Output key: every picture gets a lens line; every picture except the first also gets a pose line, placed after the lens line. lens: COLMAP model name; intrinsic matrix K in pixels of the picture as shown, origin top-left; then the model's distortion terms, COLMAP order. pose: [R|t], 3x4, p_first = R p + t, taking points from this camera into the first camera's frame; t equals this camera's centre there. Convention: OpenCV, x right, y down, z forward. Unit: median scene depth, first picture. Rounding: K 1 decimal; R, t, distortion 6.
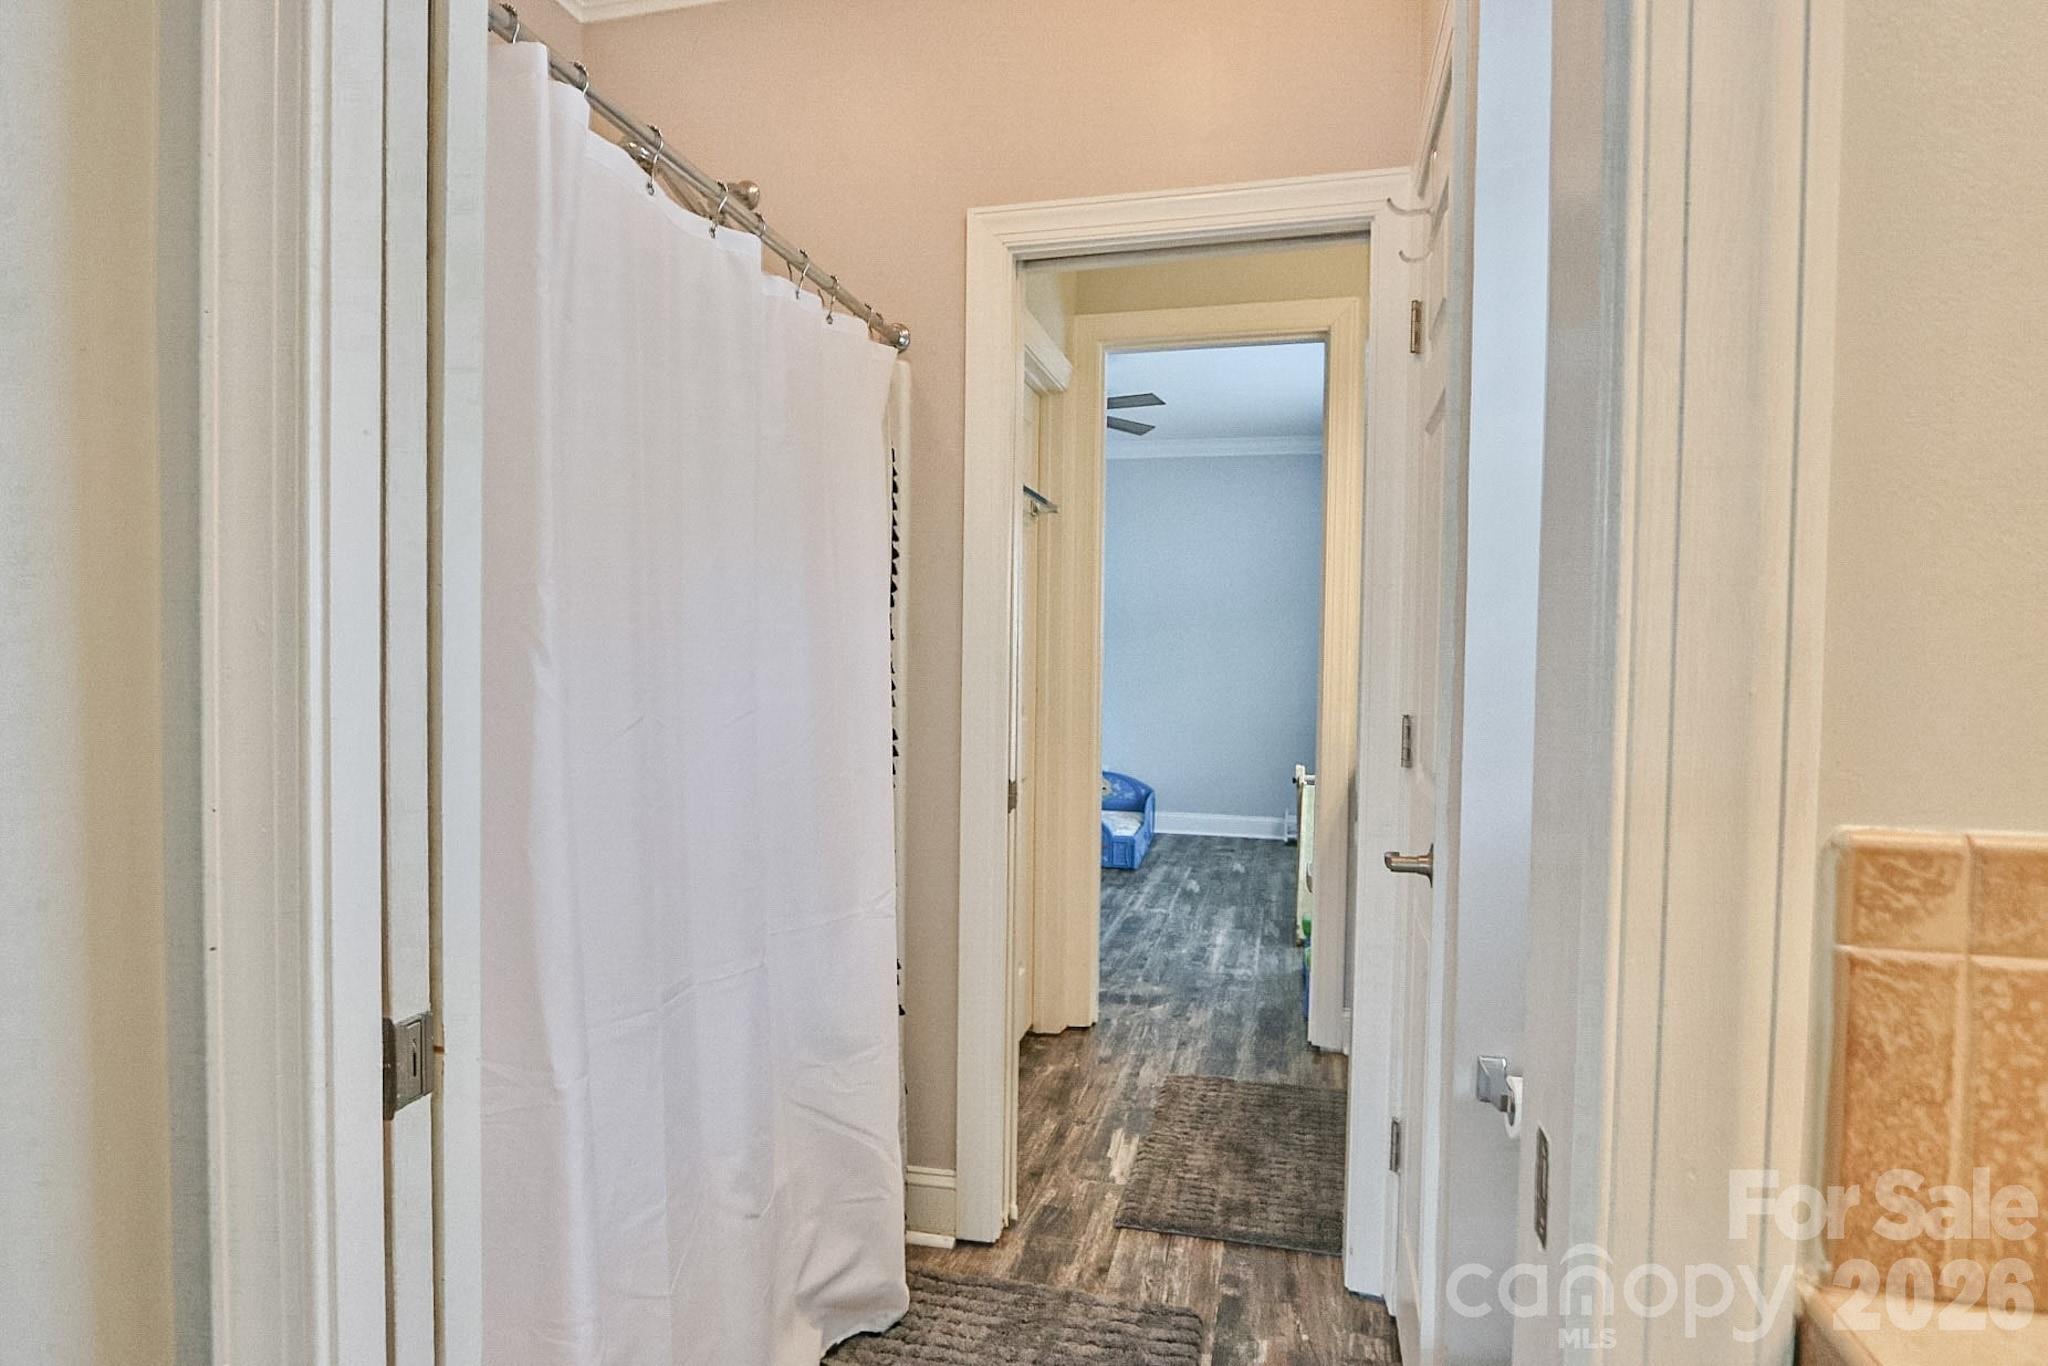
lens RADIAL K [[1063.4, 0, 1011.2], [0, 1063.4, 690.9], [0, 0, 1]] dist [-0.018015, 0.001301]
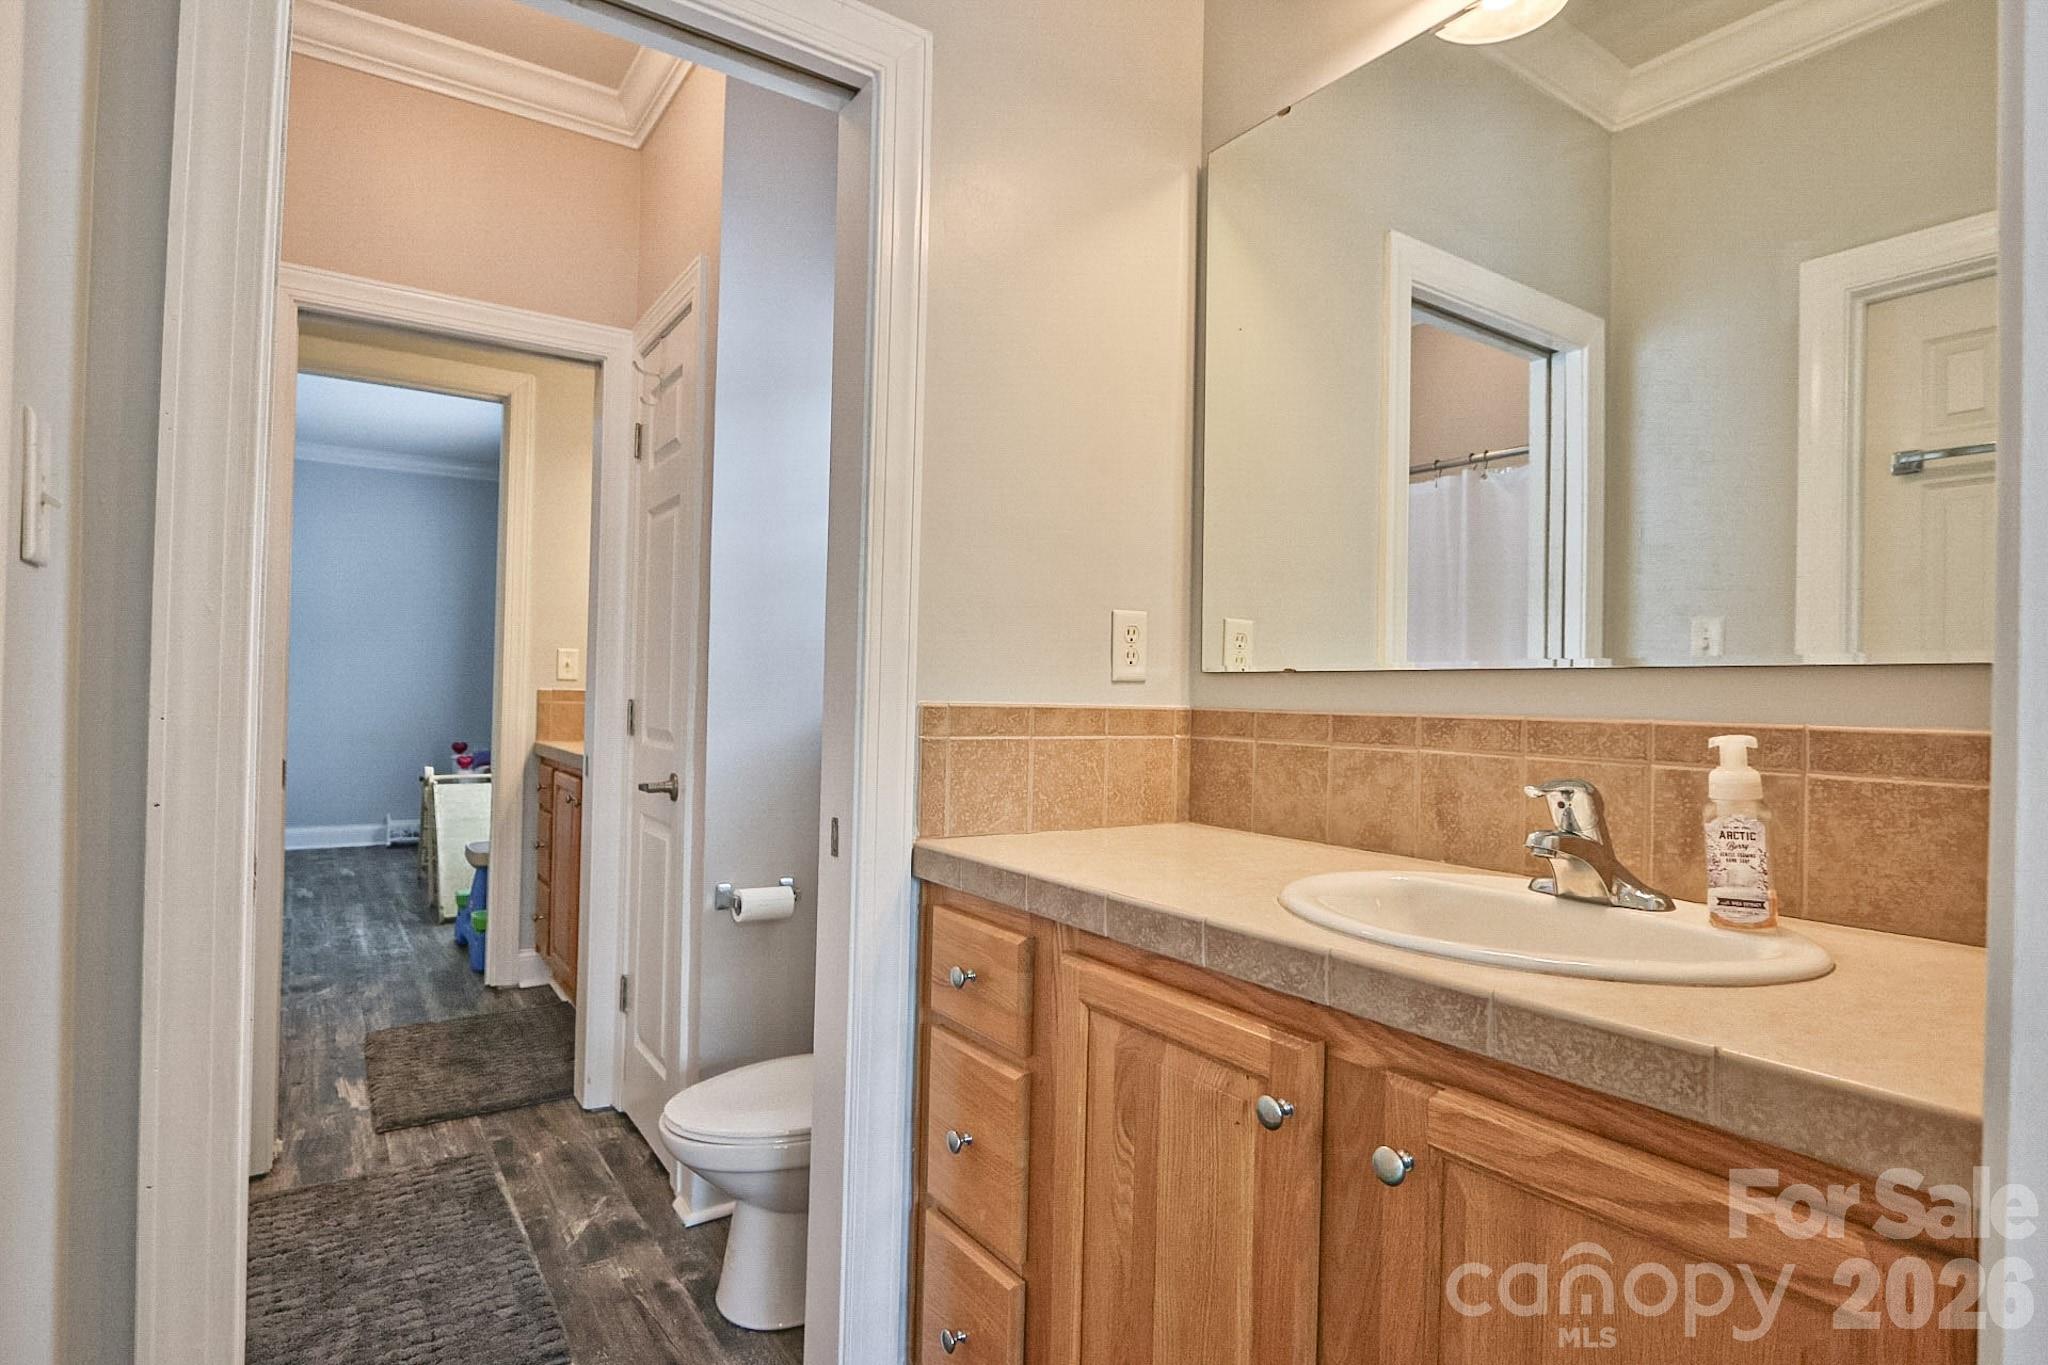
lens RADIAL K [[1063.4, 0, 1014.3], [0, 1063.4, 685.3], [0, 0, 1]] dist [-0.018015, 0.001301]
pose [[0.645808, 0.018751, 0.763270, -0.270235], [-0.000570, 0.999710, -0.024077, 0.026458], [-0.763500, 0.015114, 0.645631, -0.238800]]
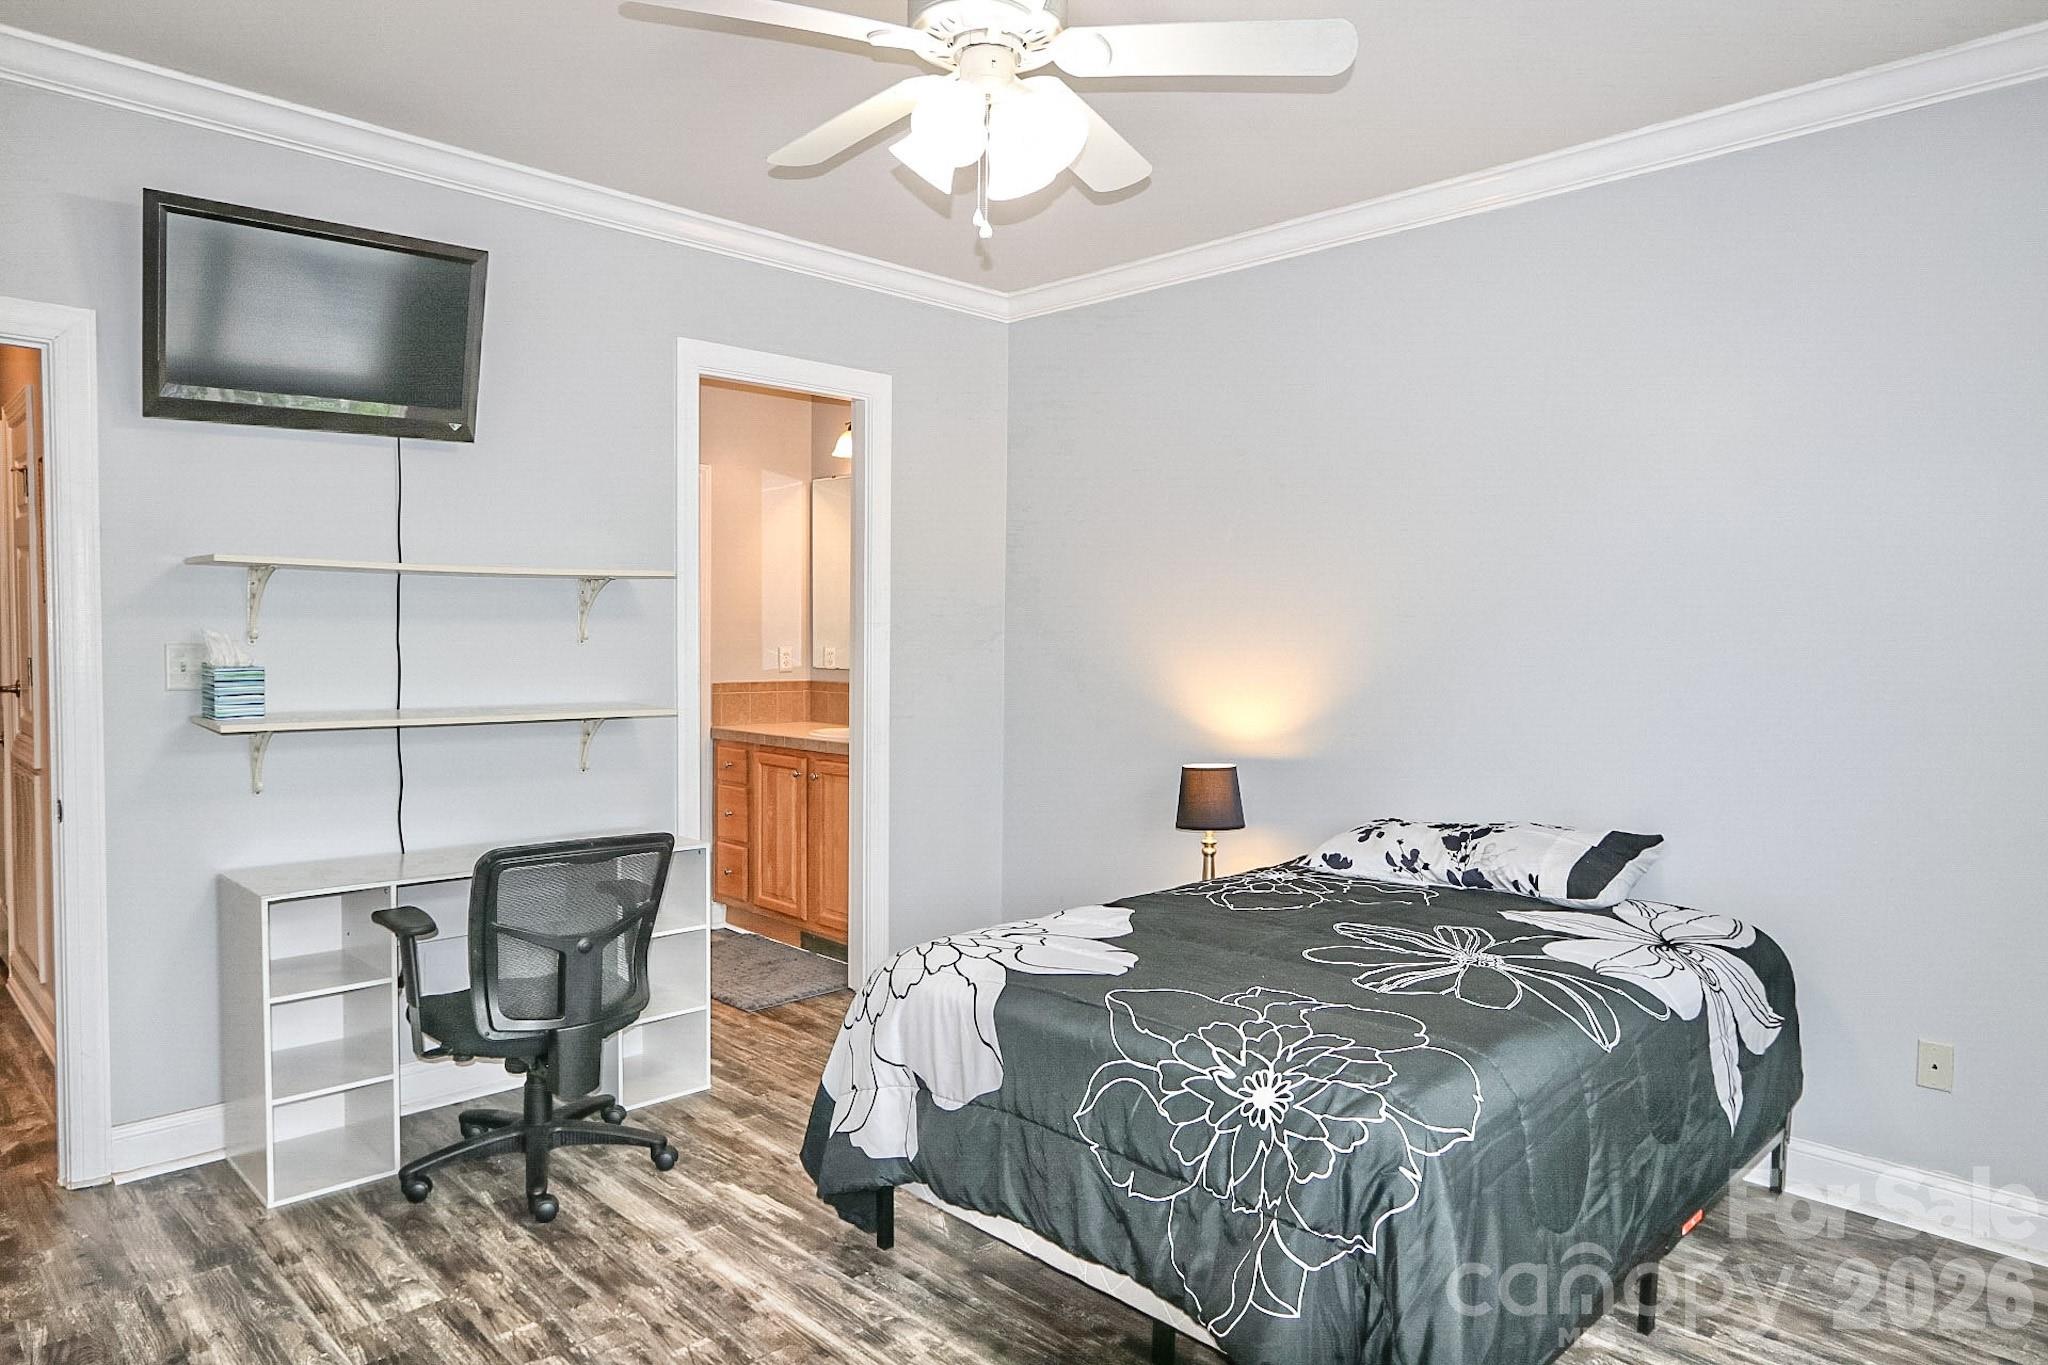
lens RADIAL K [[1280.9, 0, 1022.4], [0, 1280.9, 679.4], [0, 0, 1]] dist [-0.004523, 0.001582]
pose [[0.506244, -0.030723, 0.861843, -1.481728], [0.018177, 0.999523, 0.024954, -0.028824], [-0.862199, 0.003033, 0.506561, -1.394630]]
